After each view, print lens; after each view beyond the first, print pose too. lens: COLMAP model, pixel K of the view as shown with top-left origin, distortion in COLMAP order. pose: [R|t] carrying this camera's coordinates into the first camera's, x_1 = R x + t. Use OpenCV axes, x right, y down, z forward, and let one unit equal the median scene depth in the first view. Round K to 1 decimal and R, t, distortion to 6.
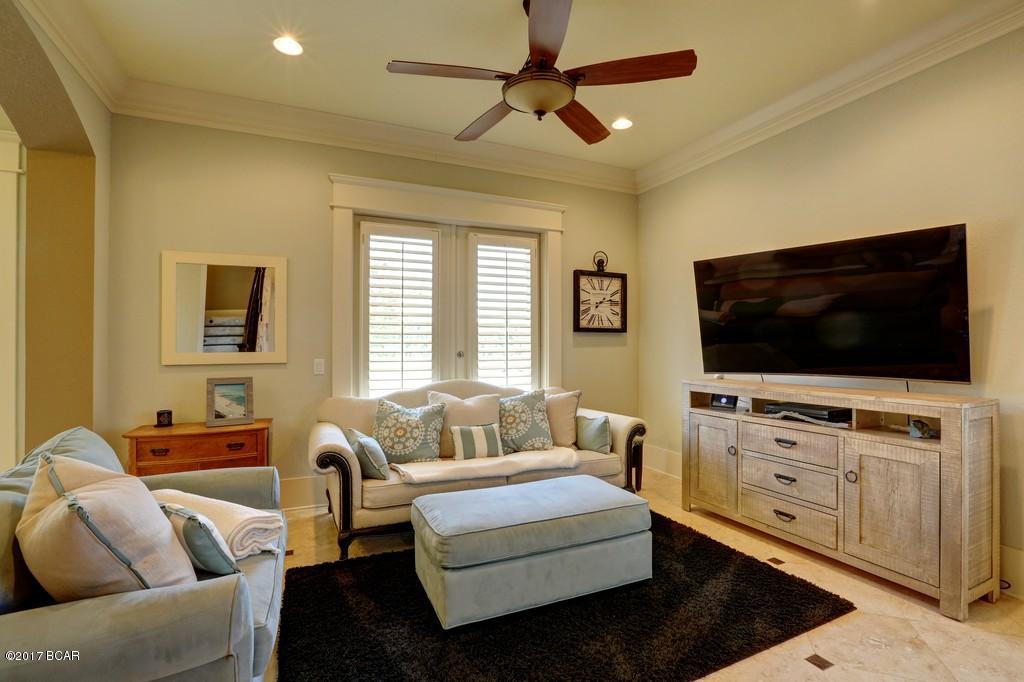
lens RADIAL K [[465.2, 0, 510.0], [0, 465.2, 337.6], [0, 0, 1]] dist [-0.039412, 0.006777]
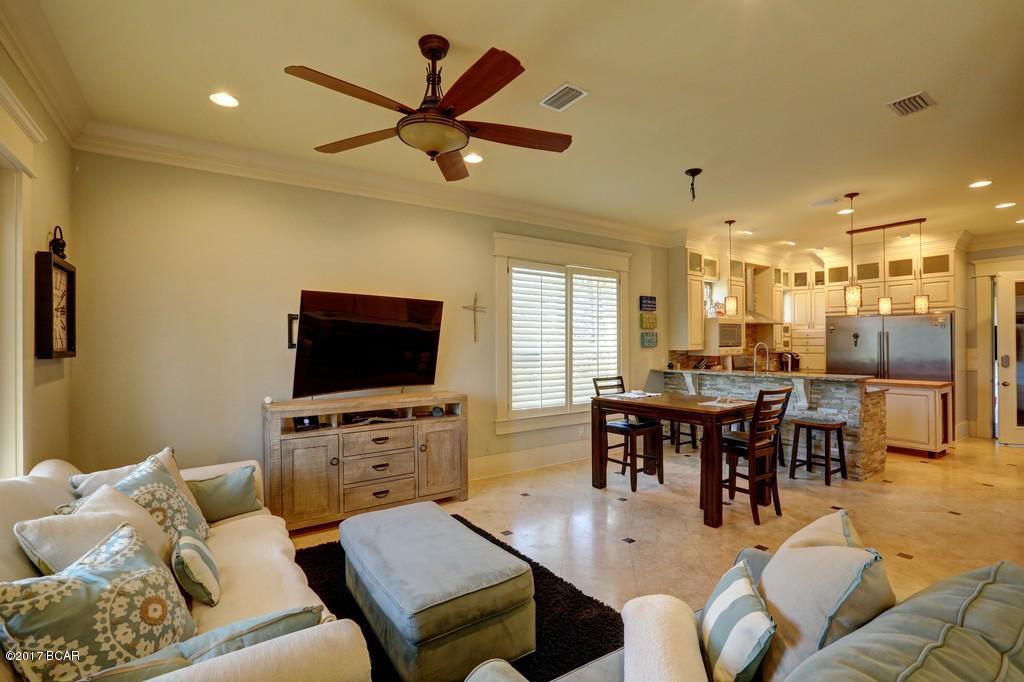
lens RADIAL K [[465.2, 0, 514.0], [0, 465.2, 343.0], [0, 0, 1]] dist [-0.039412, 0.006777]
pose [[-0.168621, 0.004100, 0.985672, -0.757254], [-0.007553, 0.999957, -0.005452, -0.050180], [-0.985652, -0.008364, -0.168583, 0.778095]]
